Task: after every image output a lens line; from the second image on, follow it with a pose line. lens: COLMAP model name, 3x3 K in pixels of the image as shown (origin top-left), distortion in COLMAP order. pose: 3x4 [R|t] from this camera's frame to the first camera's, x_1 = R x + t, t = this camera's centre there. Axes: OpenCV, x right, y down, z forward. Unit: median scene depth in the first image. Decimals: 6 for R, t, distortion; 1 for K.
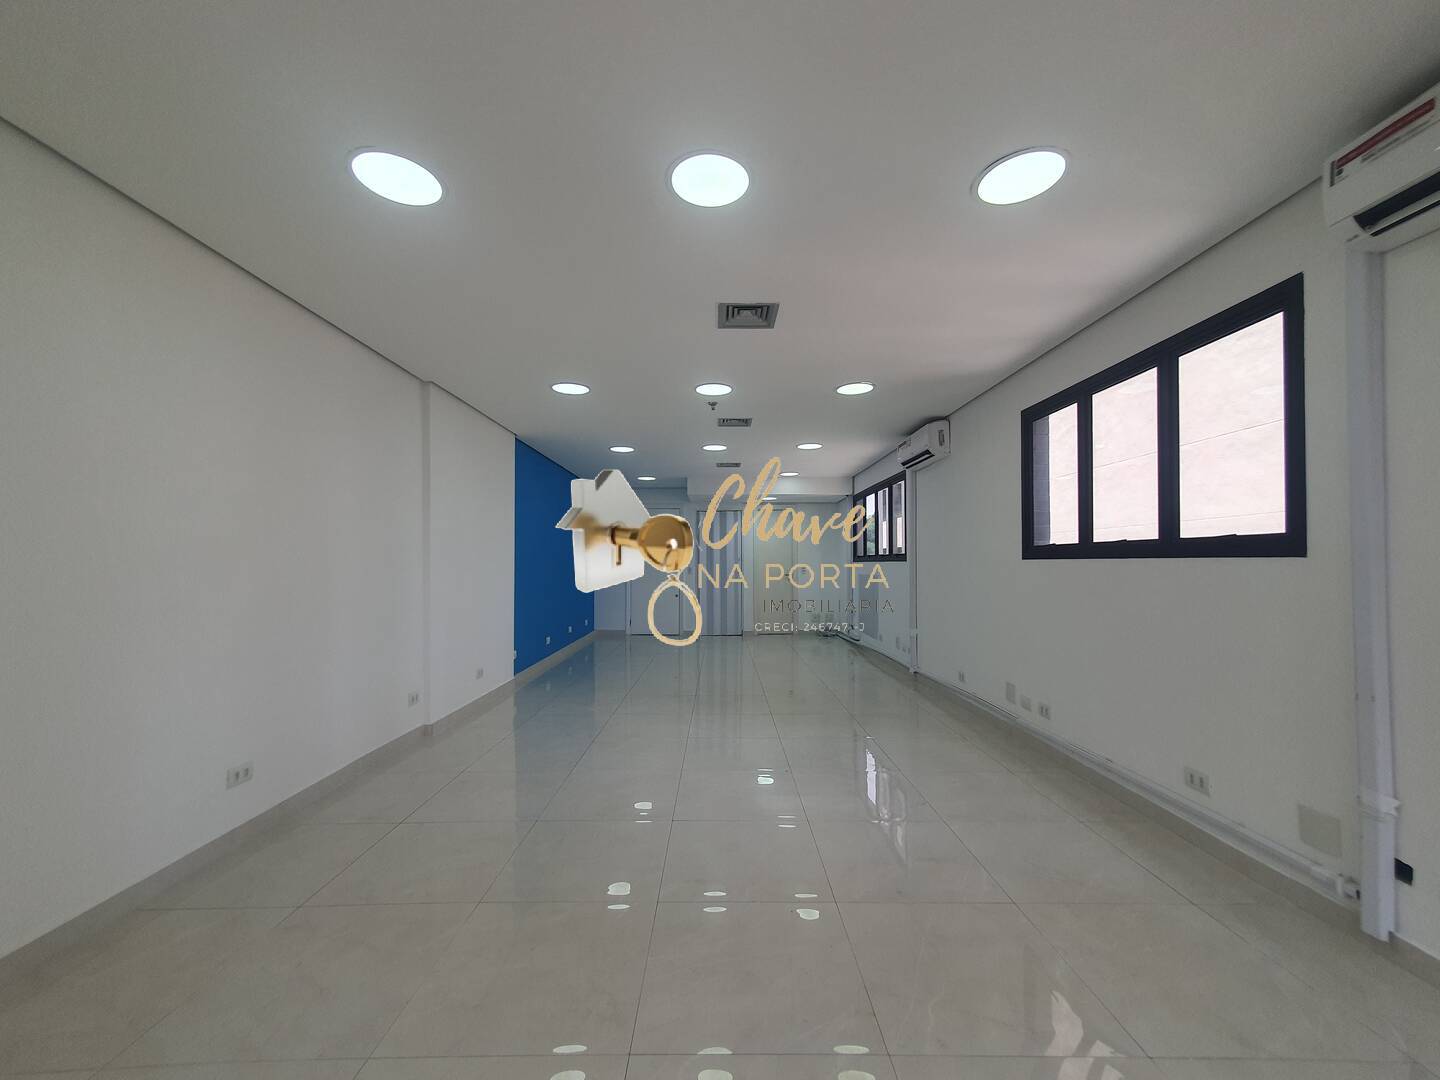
lens RADIAL K [[571.4, 0, 712.1], [0, 571.4, 560.2], [0, 0, 1]] dist [0.007730, -0.001242]
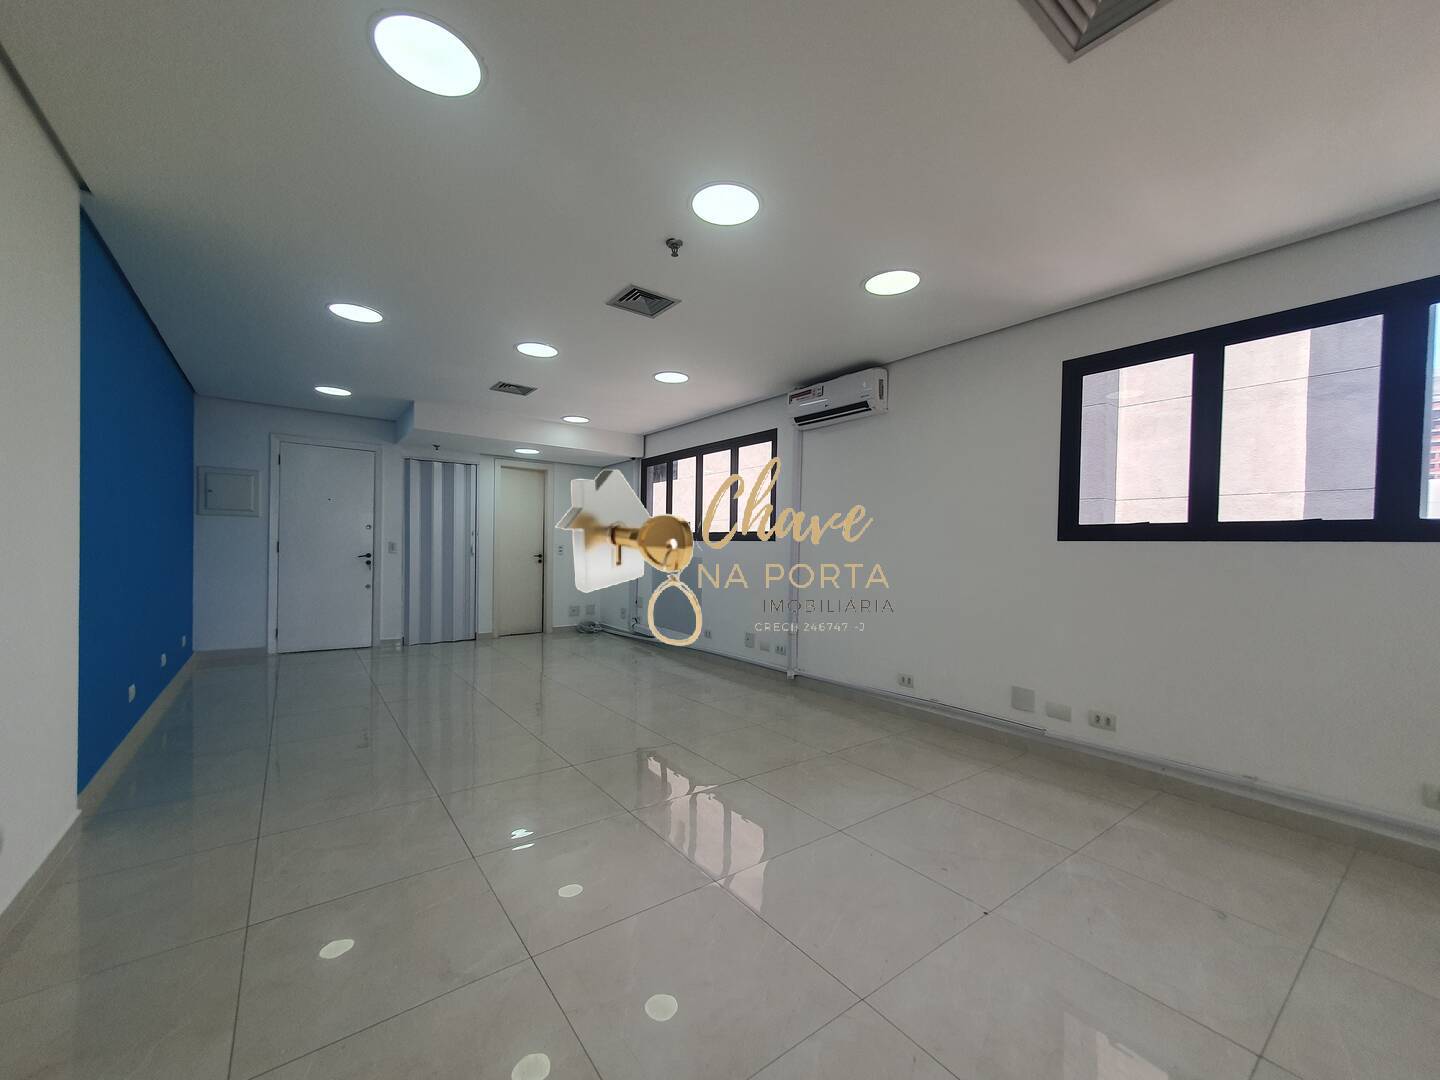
lens RADIAL K [[571.4, 0, 714.8], [0, 571.4, 563.6], [0, 0, 1]] dist [0.007730, -0.001242]
pose [[0.797331, -0.003081, 0.603535, -0.285838], [-0.020968, 0.999242, 0.032803, 0.011842], [-0.603178, -0.038810, 0.796662, 0.506174]]
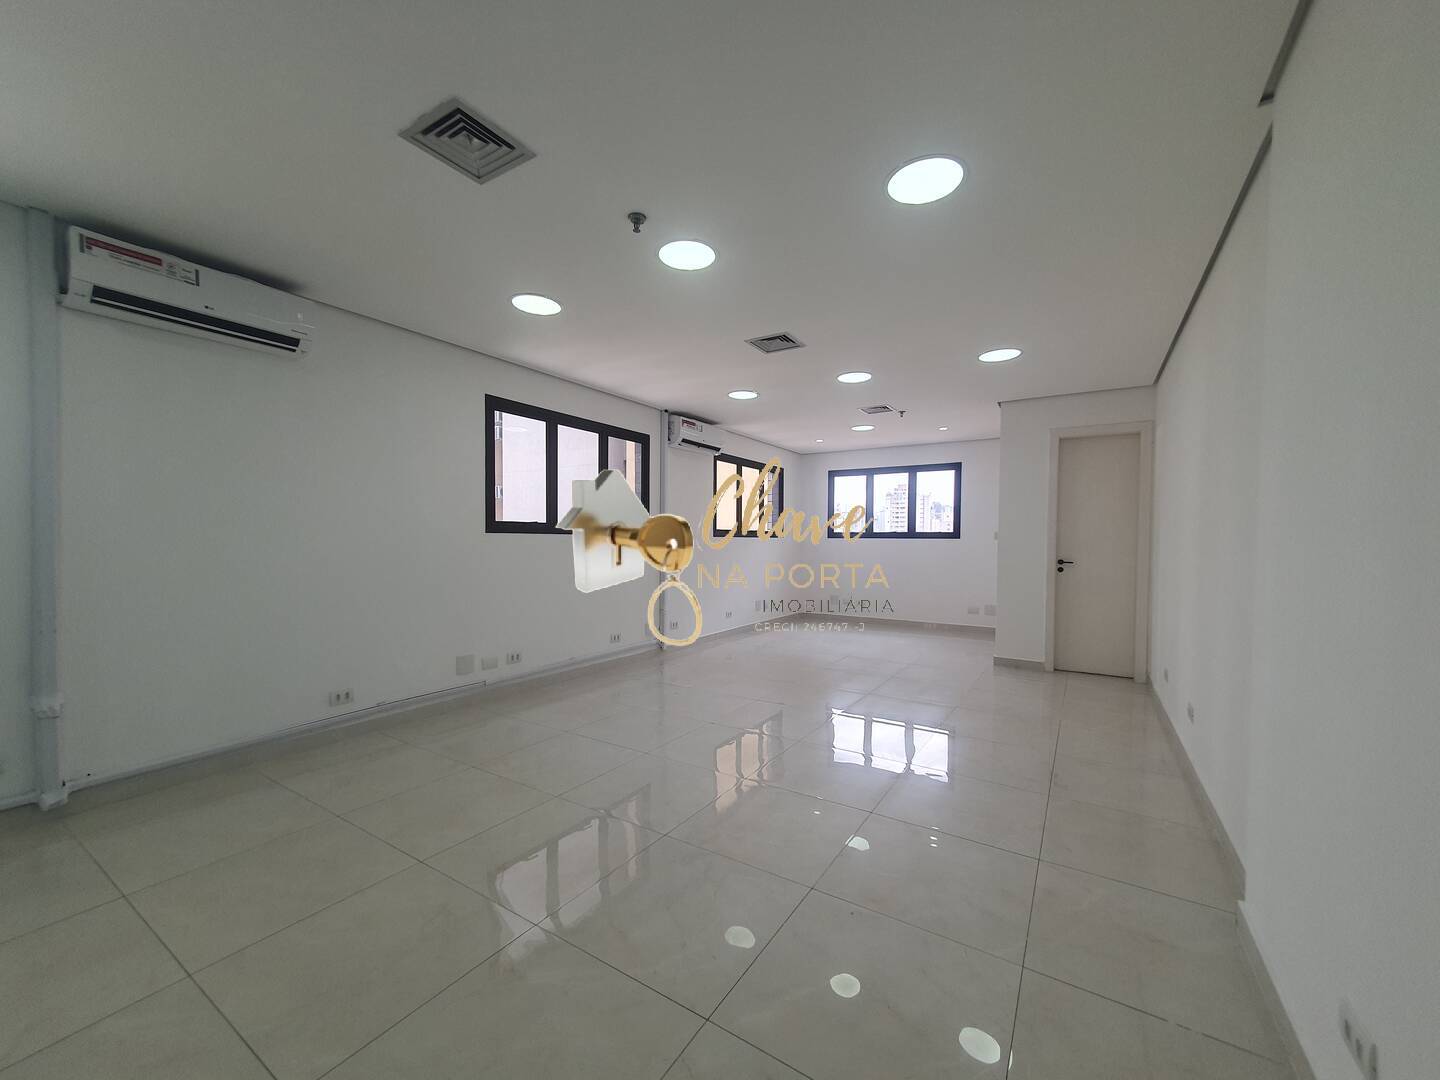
lens RADIAL K [[571.4, 0, 717.9], [0, 571.4, 552.7], [0, 0, 1]] dist [0.007730, -0.001242]
pose [[-0.848903, -0.019392, 0.528193, -0.315619], [-0.012024, 0.999777, 0.017381, 0.009940], [-0.528412, 0.008404, -0.848947, 1.339262]]
